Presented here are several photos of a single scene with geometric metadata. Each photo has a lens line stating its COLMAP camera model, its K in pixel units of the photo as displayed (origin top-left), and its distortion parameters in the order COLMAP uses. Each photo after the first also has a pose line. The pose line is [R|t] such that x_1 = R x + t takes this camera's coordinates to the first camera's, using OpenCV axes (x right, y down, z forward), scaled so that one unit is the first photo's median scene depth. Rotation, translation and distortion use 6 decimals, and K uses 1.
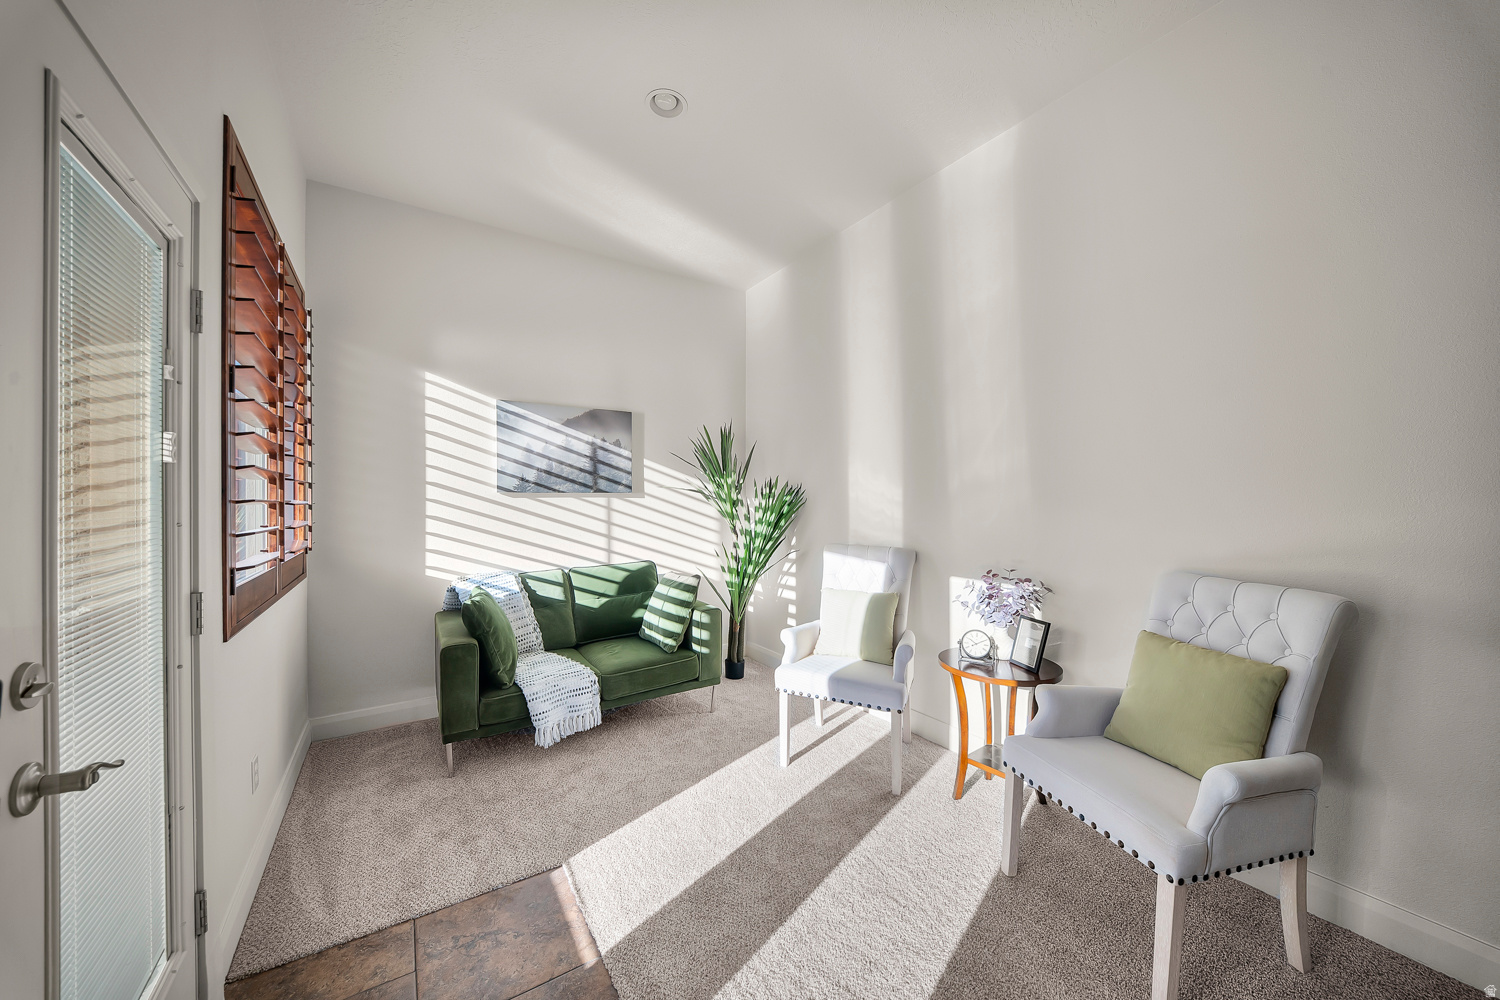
lens RADIAL K [[532.8, 0, 739.1], [0, 532.8, 515.2], [0, 0, 1]] dist [-0.000651, -0.000028]
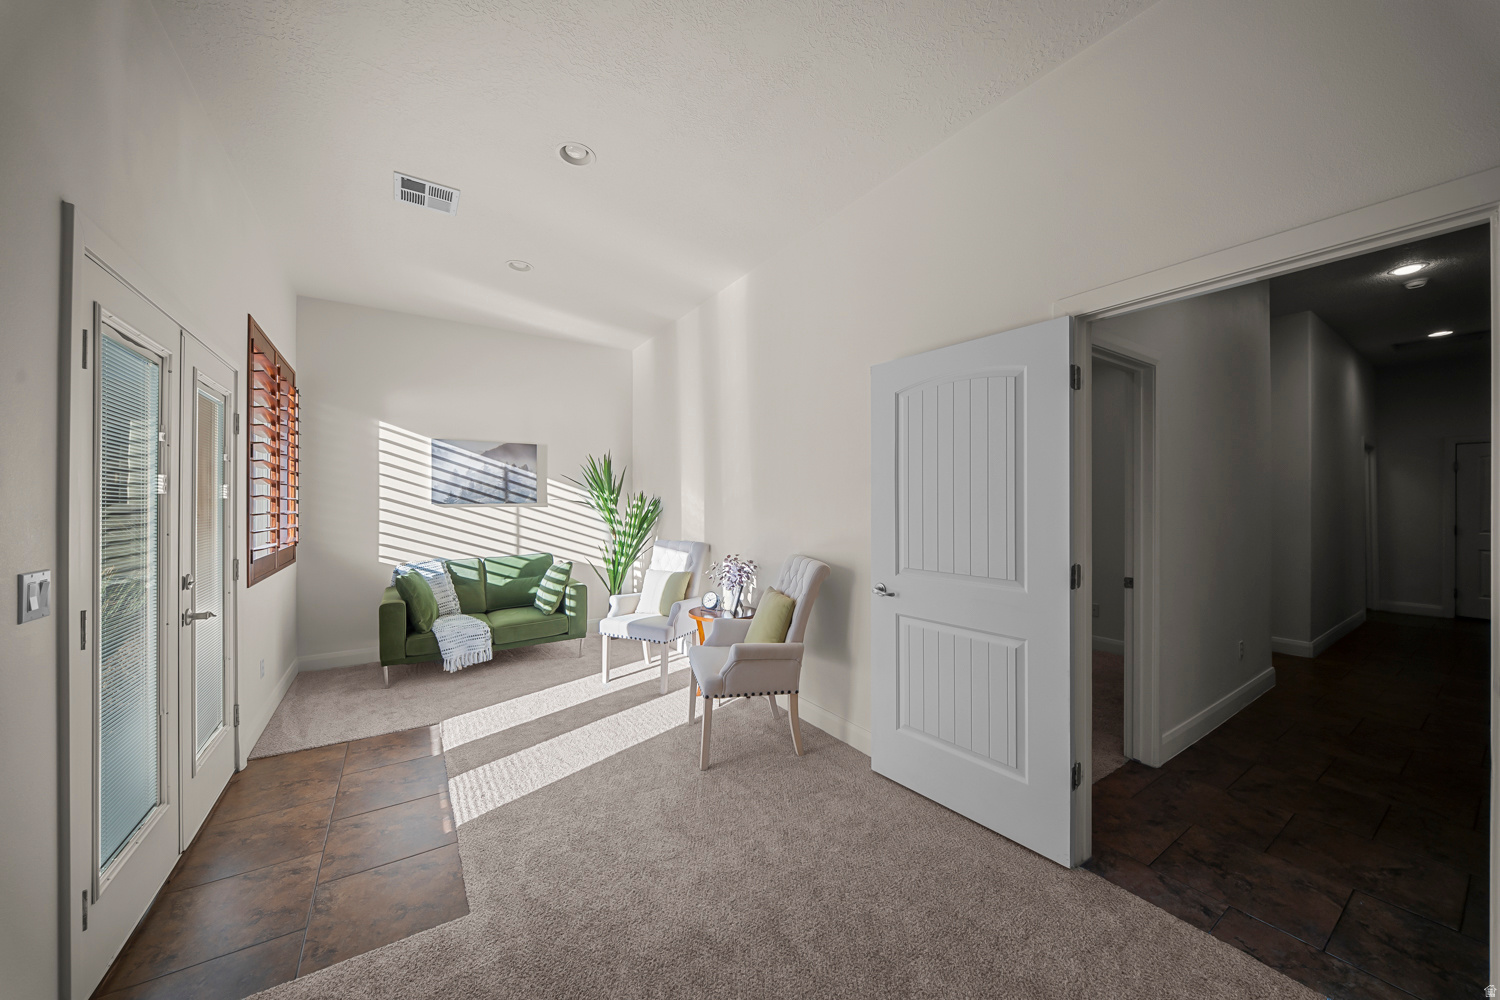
lens RADIAL K [[533.3, 0, 742.4], [0, 533.3, 514.6], [0, 0, 1]] dist [0.000624, 0.000188]
pose [[0.999998, -0.000002, 0.001954, 0.381280], [0.000013, 0.999983, -0.005754, -0.006909], [-0.001954, 0.005754, 0.999982, -0.434956]]
